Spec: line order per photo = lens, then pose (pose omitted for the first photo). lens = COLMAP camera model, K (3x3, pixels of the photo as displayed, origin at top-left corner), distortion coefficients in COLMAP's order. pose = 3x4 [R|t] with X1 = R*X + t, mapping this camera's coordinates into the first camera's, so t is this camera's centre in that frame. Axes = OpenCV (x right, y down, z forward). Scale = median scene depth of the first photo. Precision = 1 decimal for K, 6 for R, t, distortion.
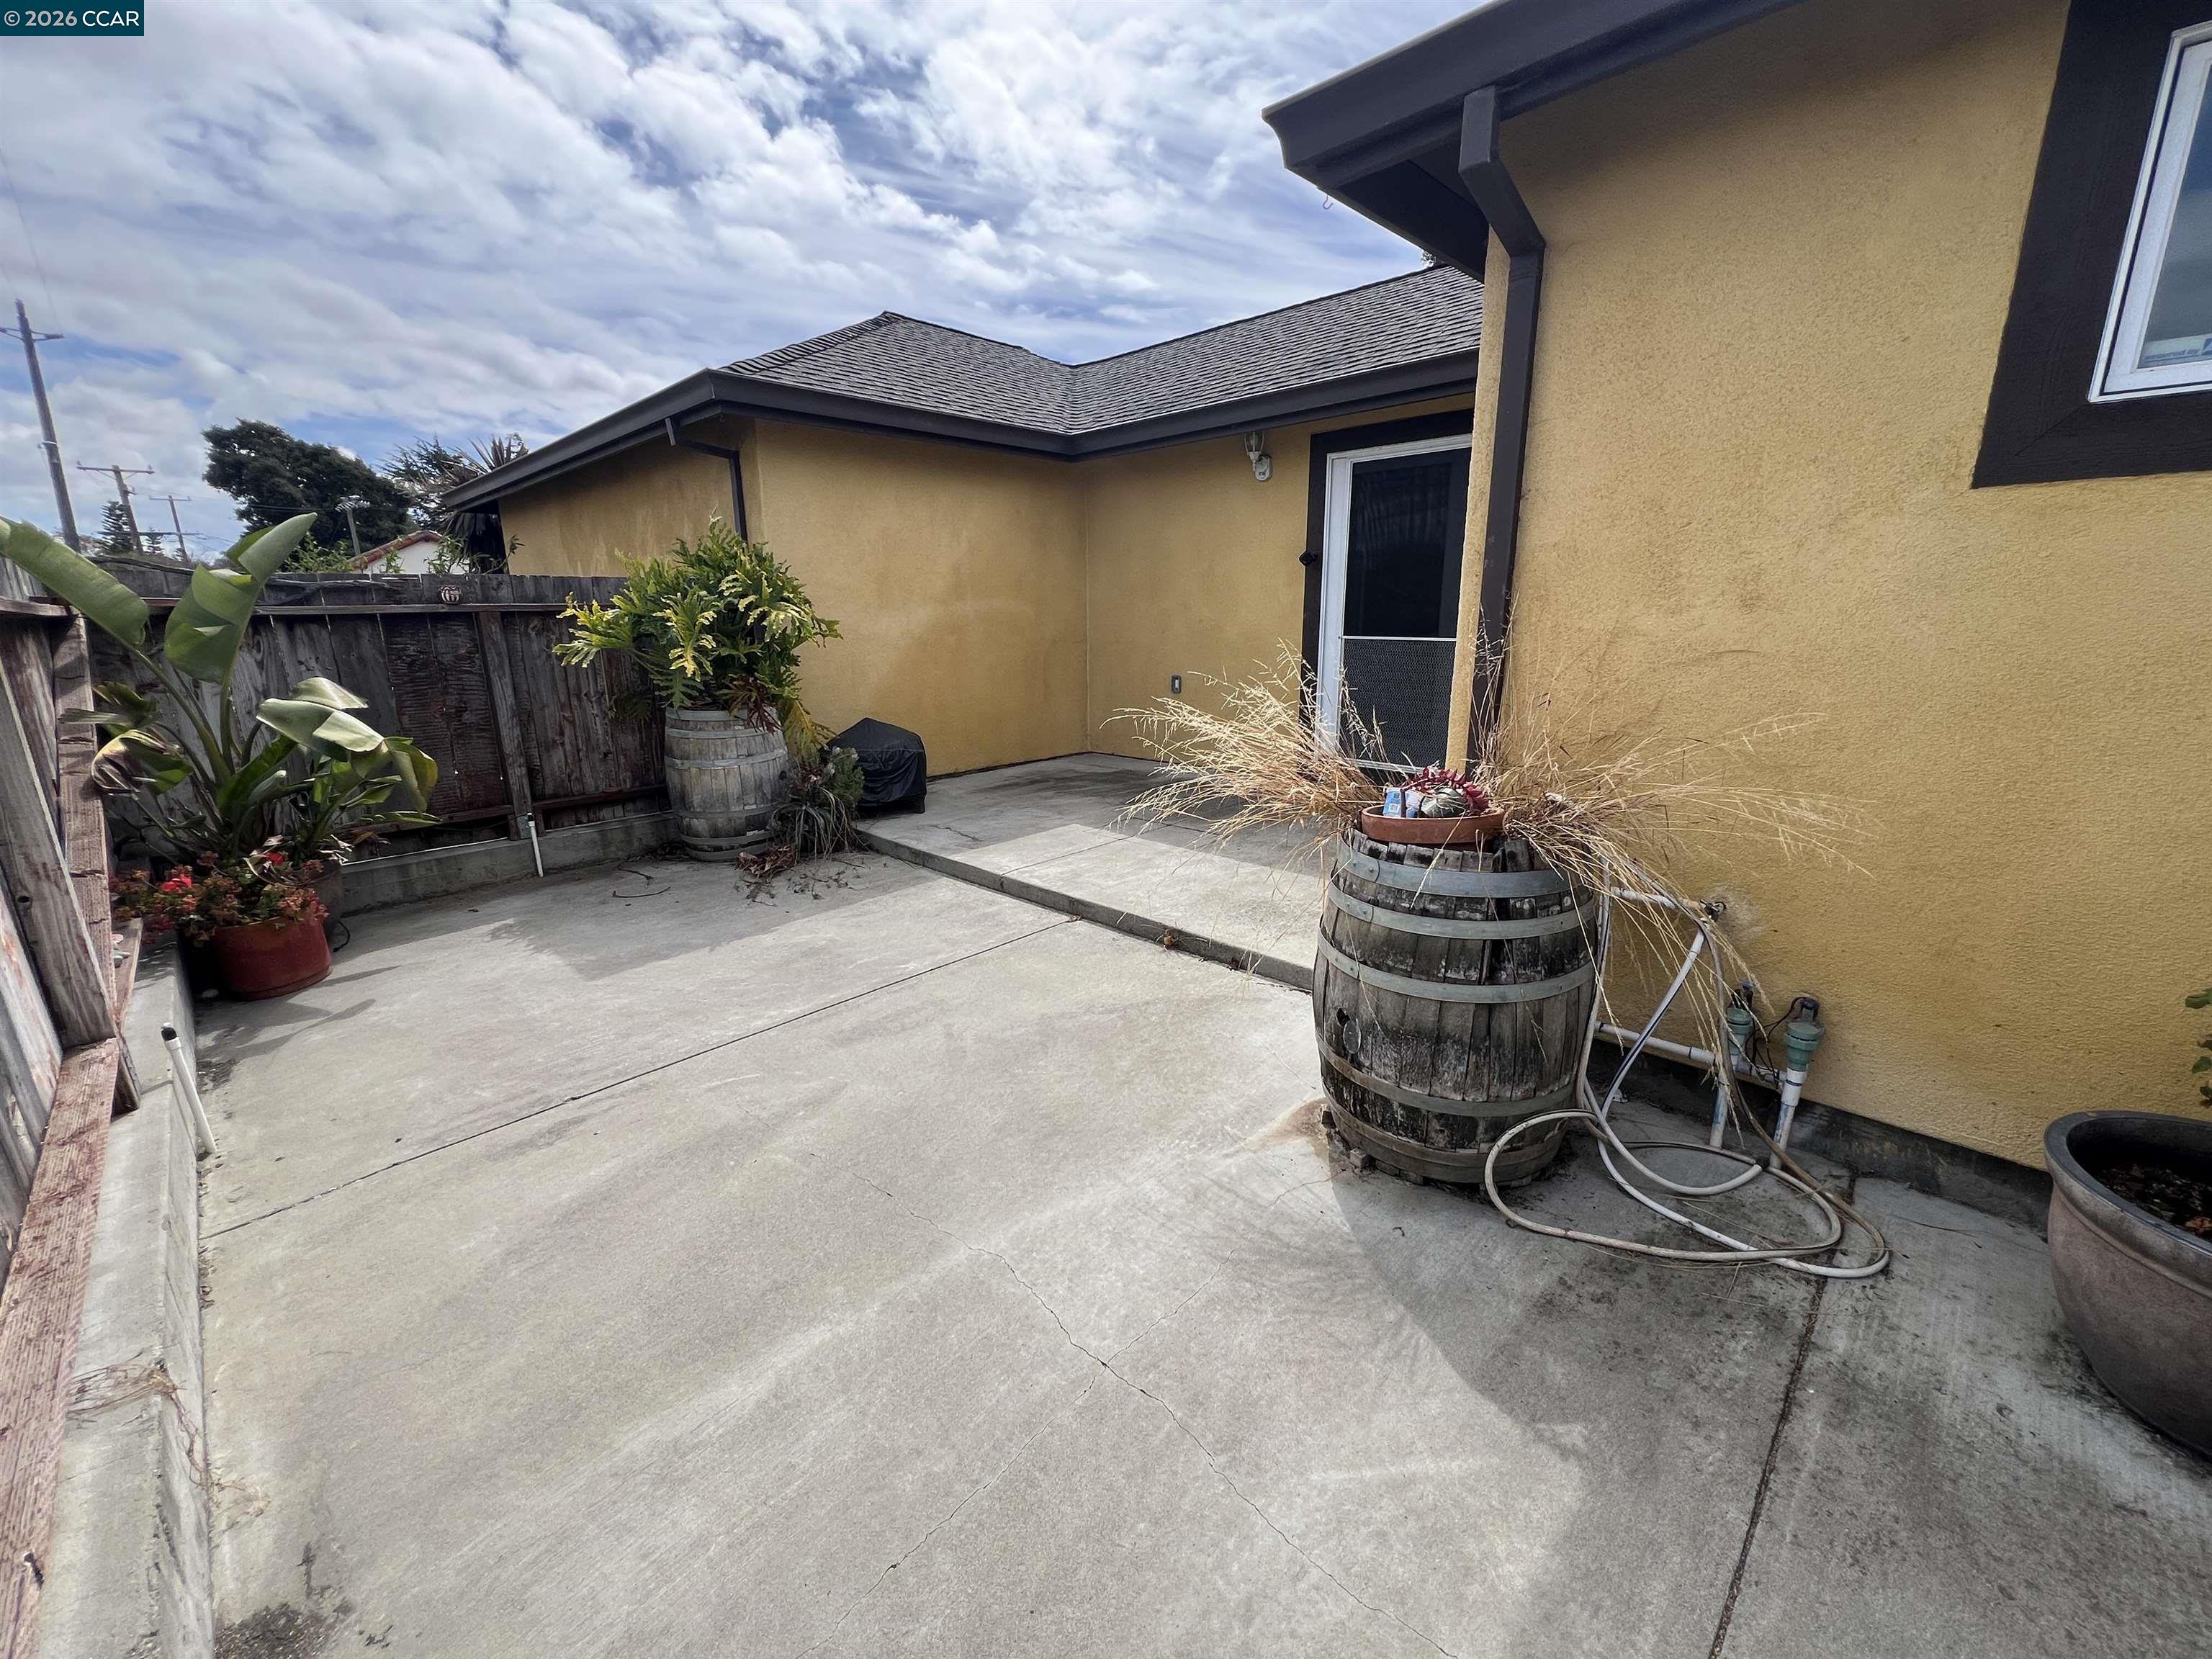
lens RADIAL K [[883.2, 0, 1098.0], [0, 883.2, 828.3], [0, 0, 1]] dist [-0.001296, -0.000056]
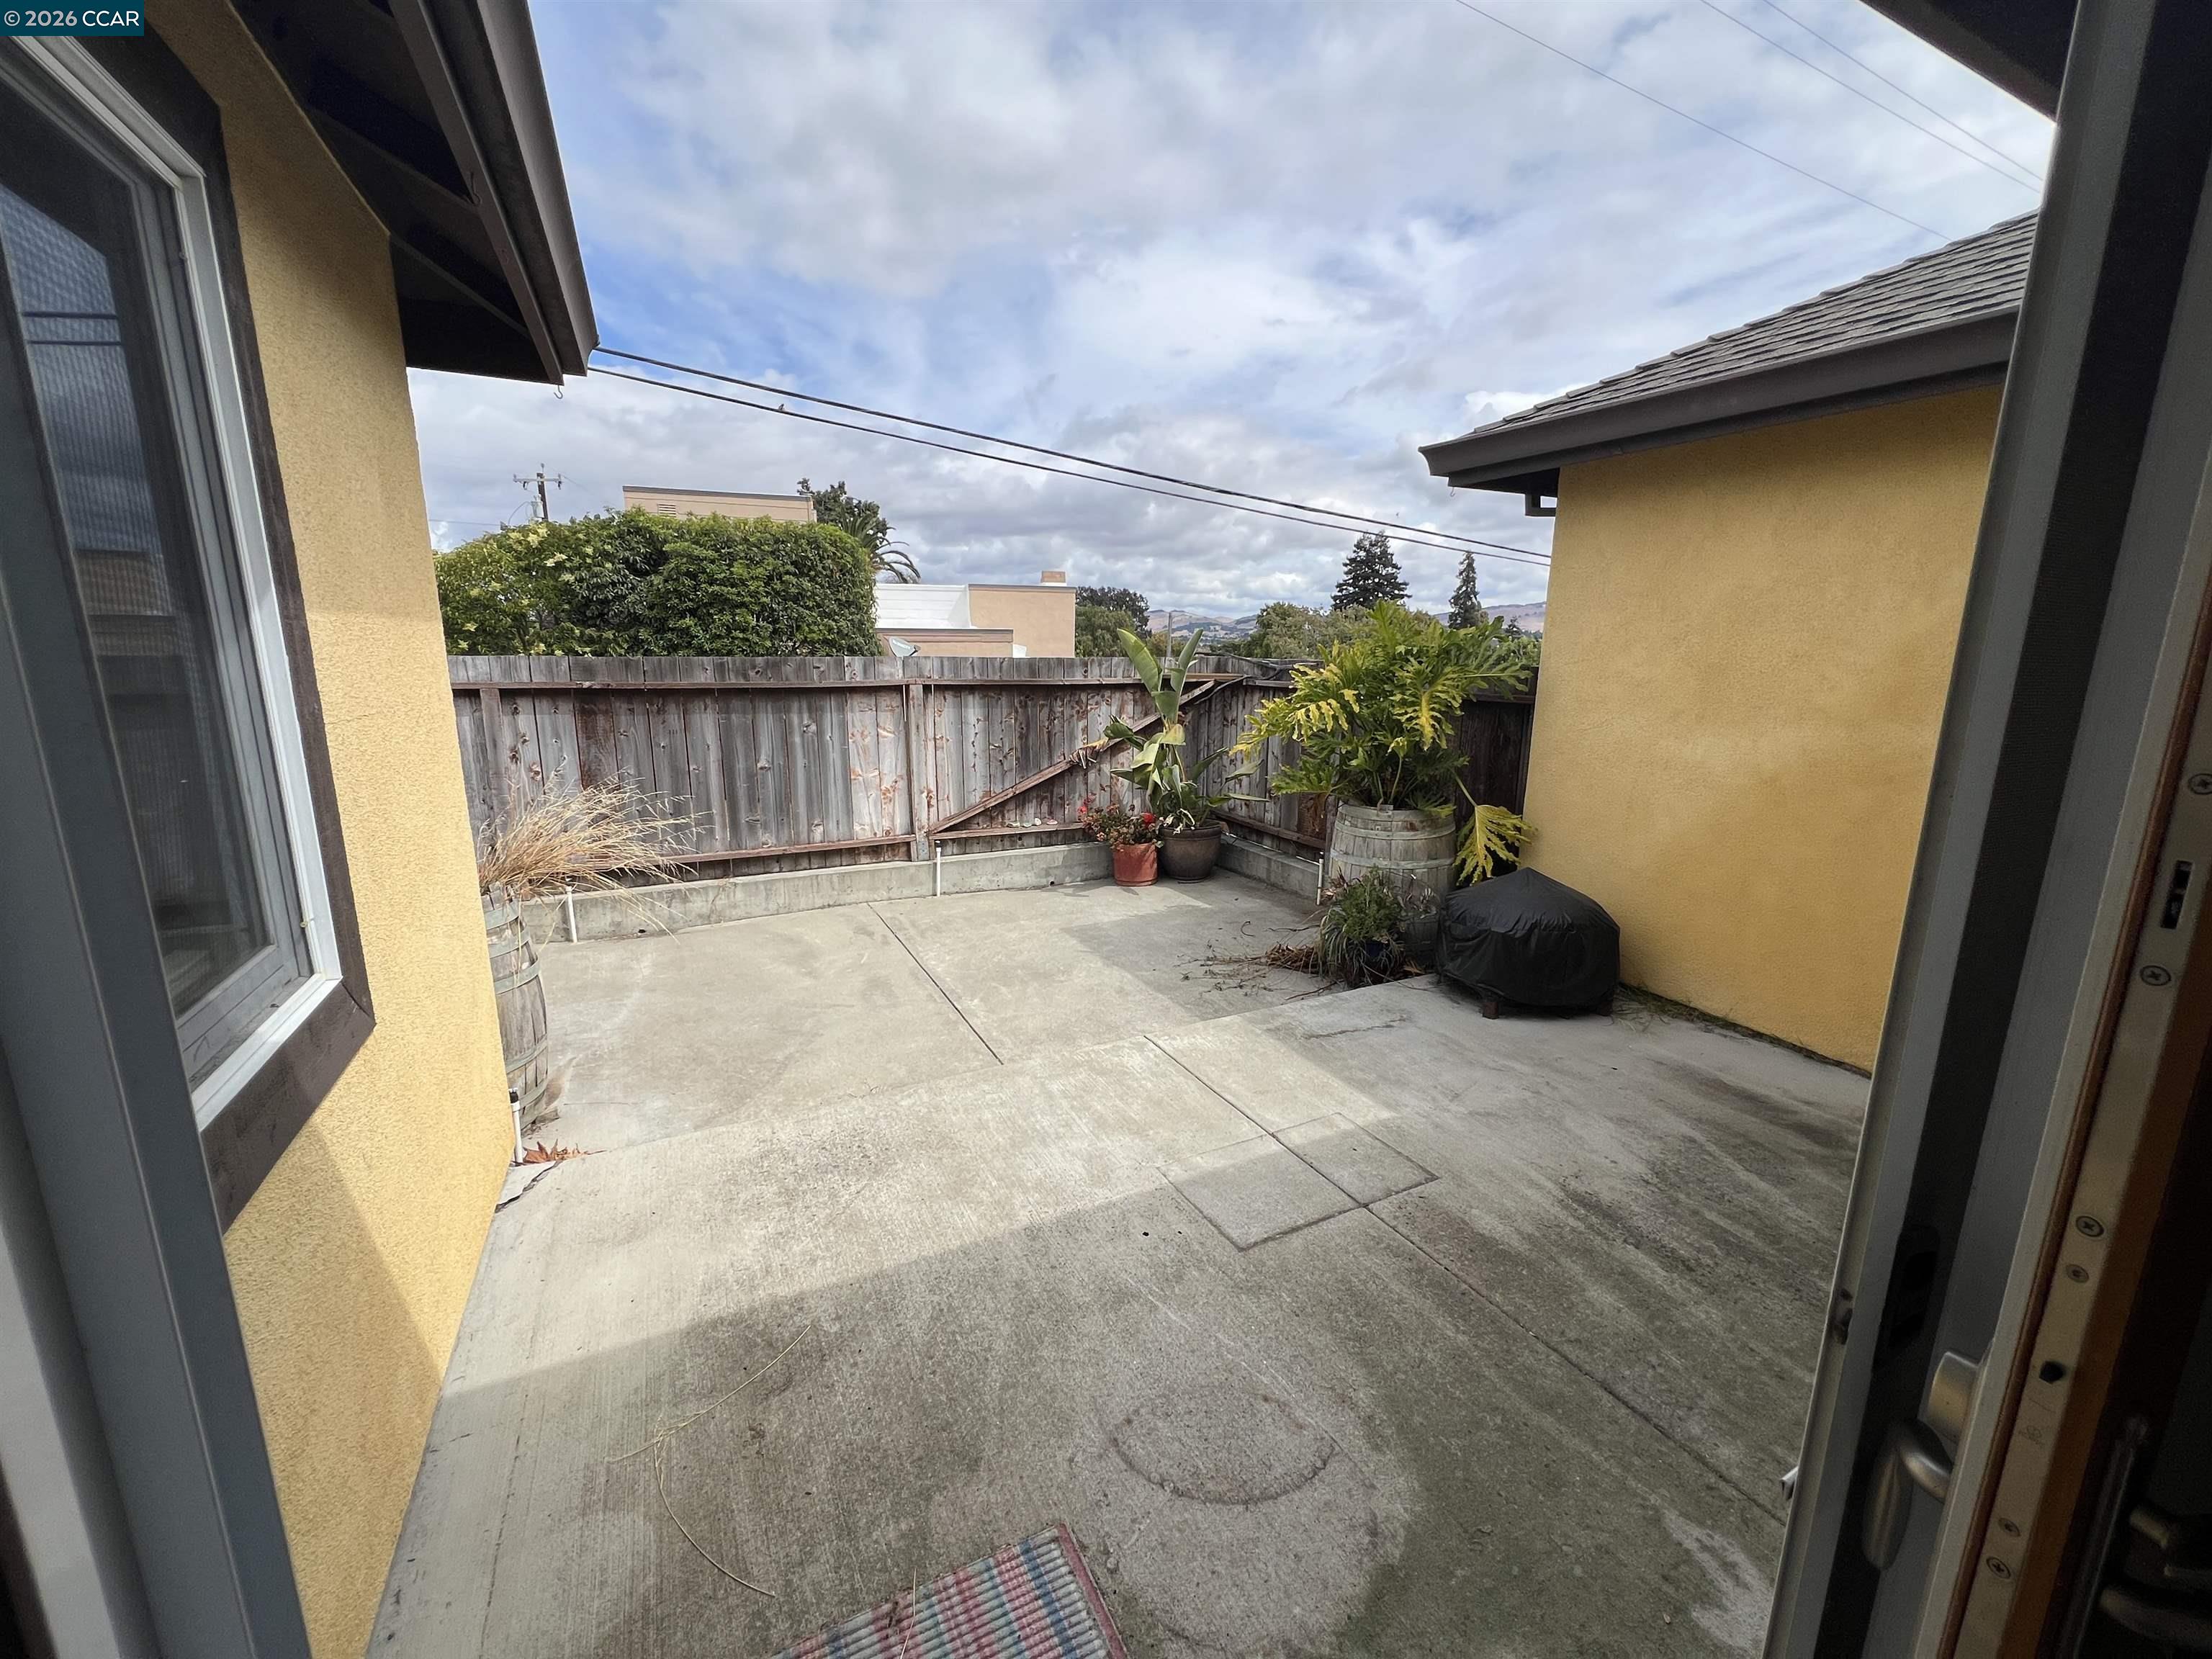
lens RADIAL K [[883.2, 0, 1102.2], [0, 883.2, 828.2], [0, 0, 1]] dist [-0.001296, -0.000056]
pose [[-0.323348, 0.202404, -0.924380, 0.676798], [-0.232931, 0.929775, 0.285064, -0.381330], [0.917164, 0.307492, -0.253494, 1.188769]]
